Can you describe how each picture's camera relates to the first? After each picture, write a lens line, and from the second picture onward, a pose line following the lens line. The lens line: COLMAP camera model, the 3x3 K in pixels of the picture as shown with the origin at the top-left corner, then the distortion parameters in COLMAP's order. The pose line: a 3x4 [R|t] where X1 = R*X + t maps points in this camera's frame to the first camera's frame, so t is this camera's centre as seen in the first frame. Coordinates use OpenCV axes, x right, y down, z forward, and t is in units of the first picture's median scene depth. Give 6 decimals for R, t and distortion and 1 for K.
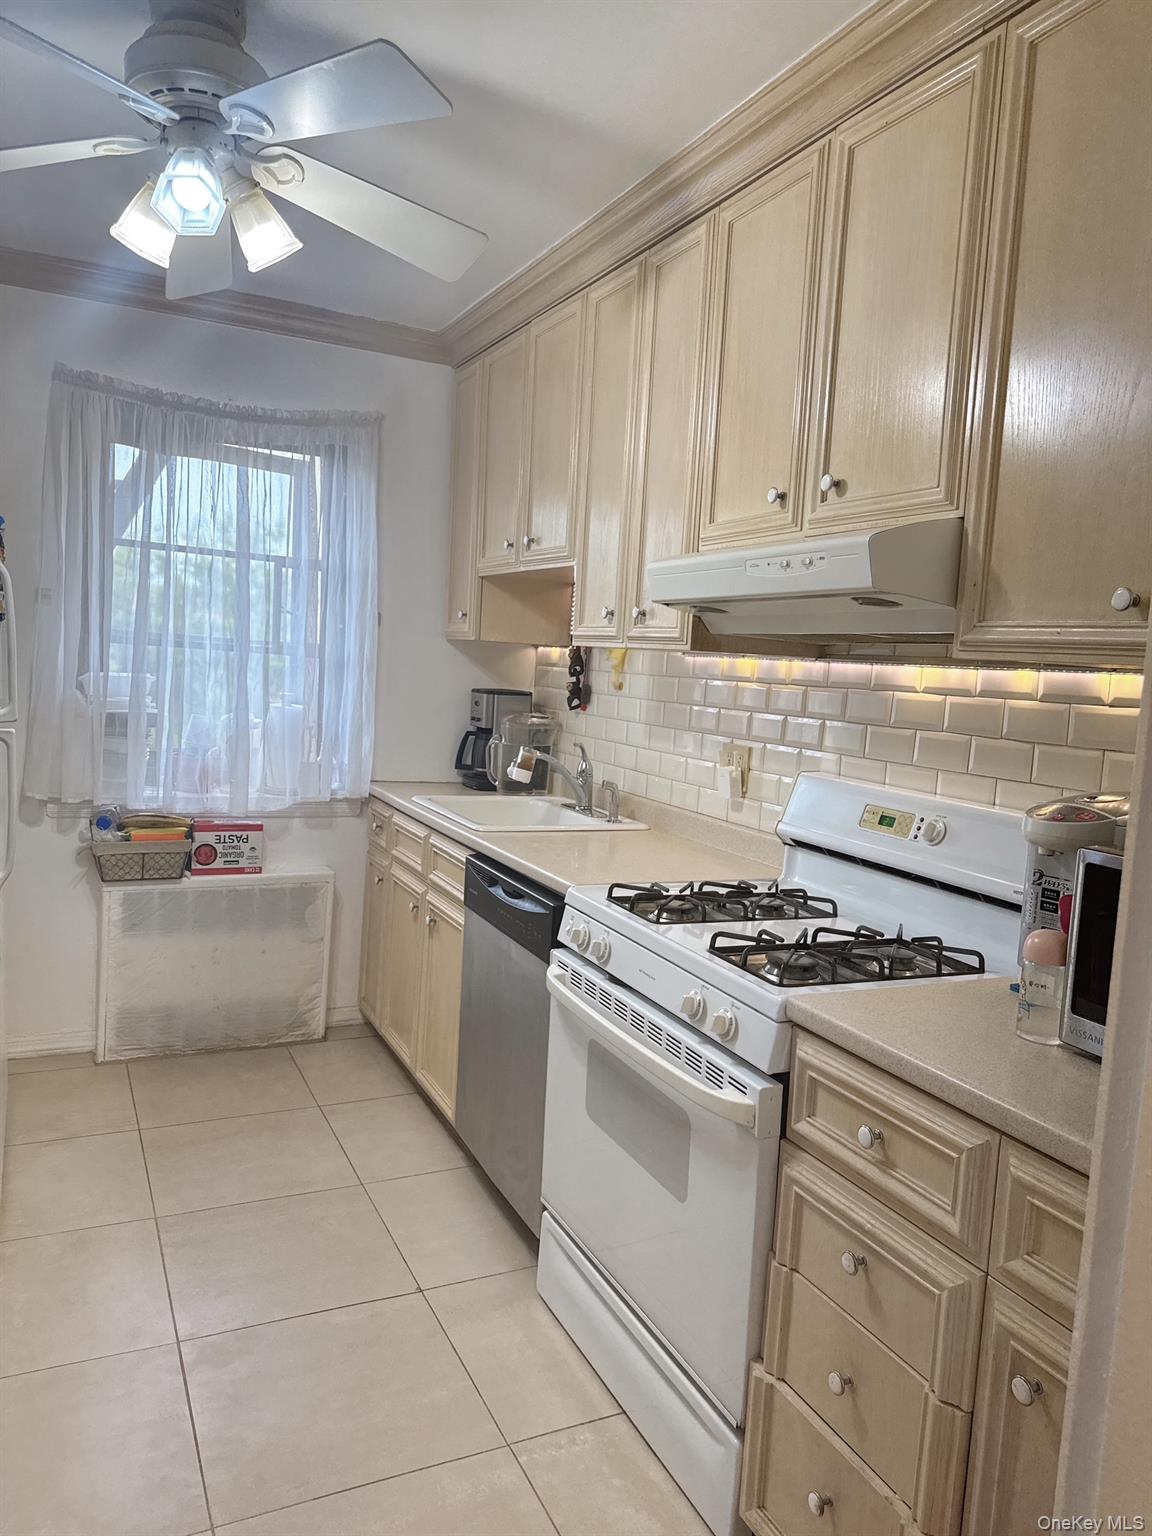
lens RADIAL K [[1090.8, 0, 576.0], [0, 1090.8, 768.0], [0, 0, 1]] dist [0.034791, -0.000370]
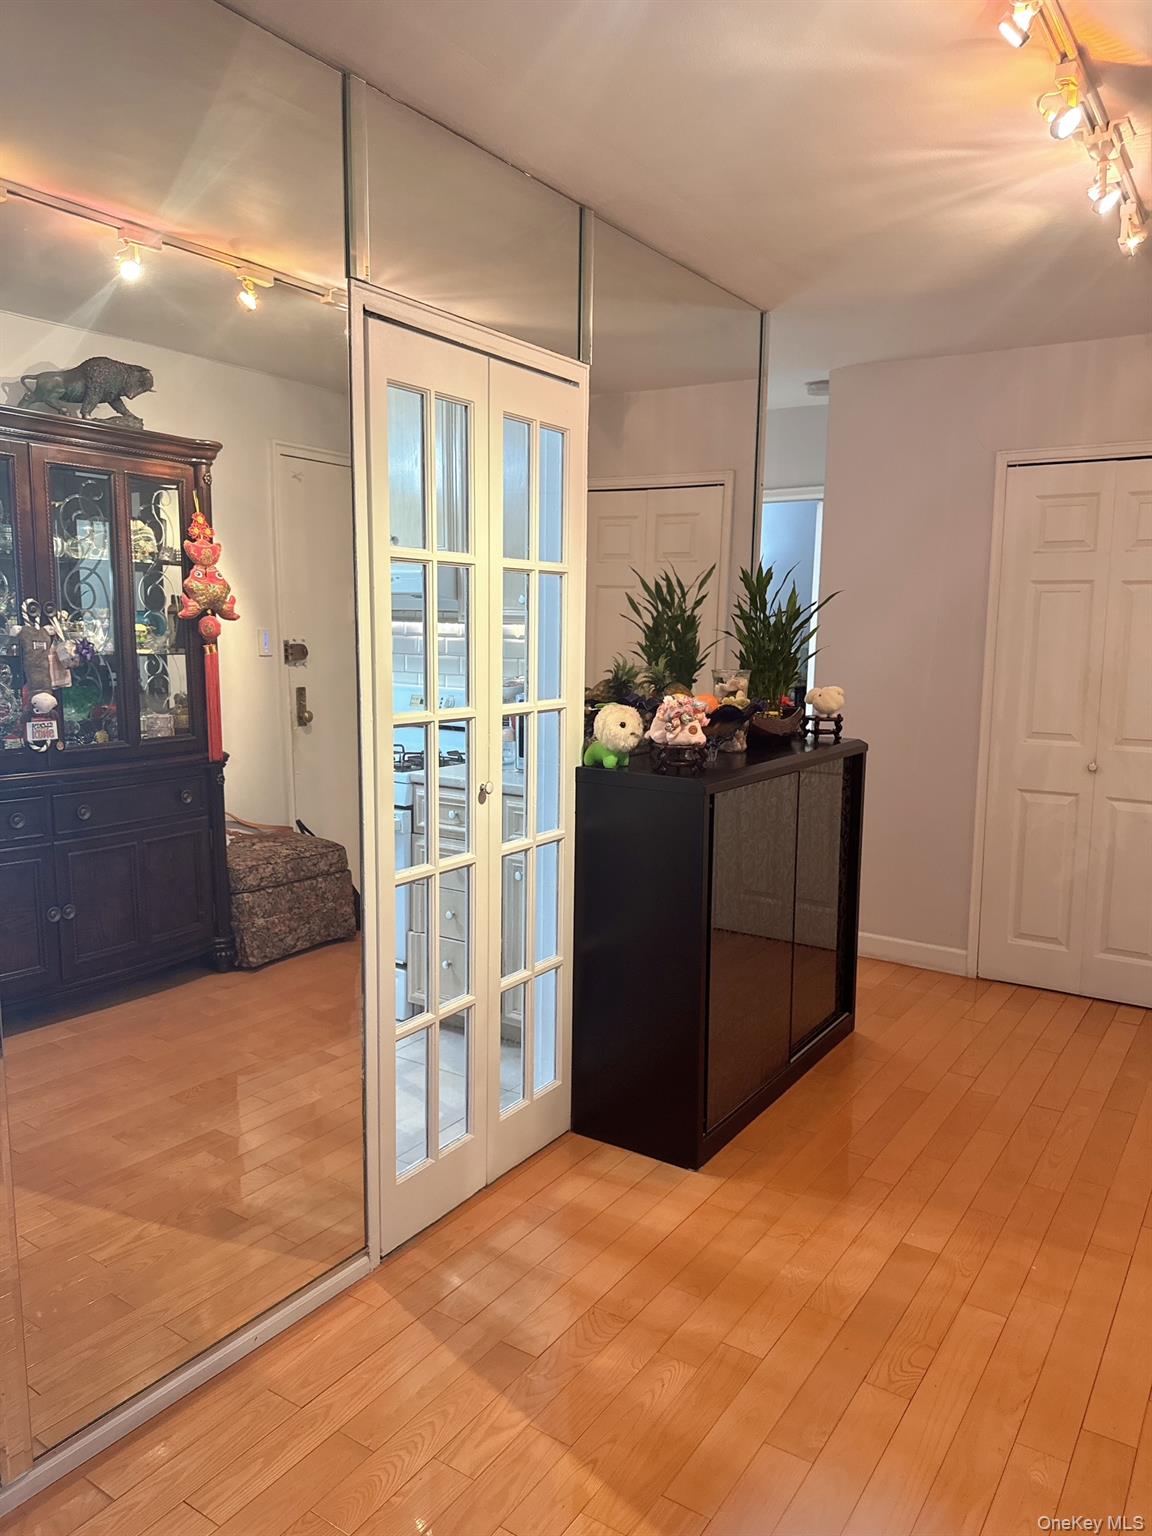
lens RADIAL K [[1090.8, 0, 576.0], [0, 1090.8, 768.0], [0, 0, 1]] dist [0.034791, -0.000370]
pose [[0.858083, -0.112165, 0.501112, -0.645670], [0.089067, 0.993571, 0.069878, 0.071300], [-0.505728, -0.015329, 0.862557, -1.137925]]
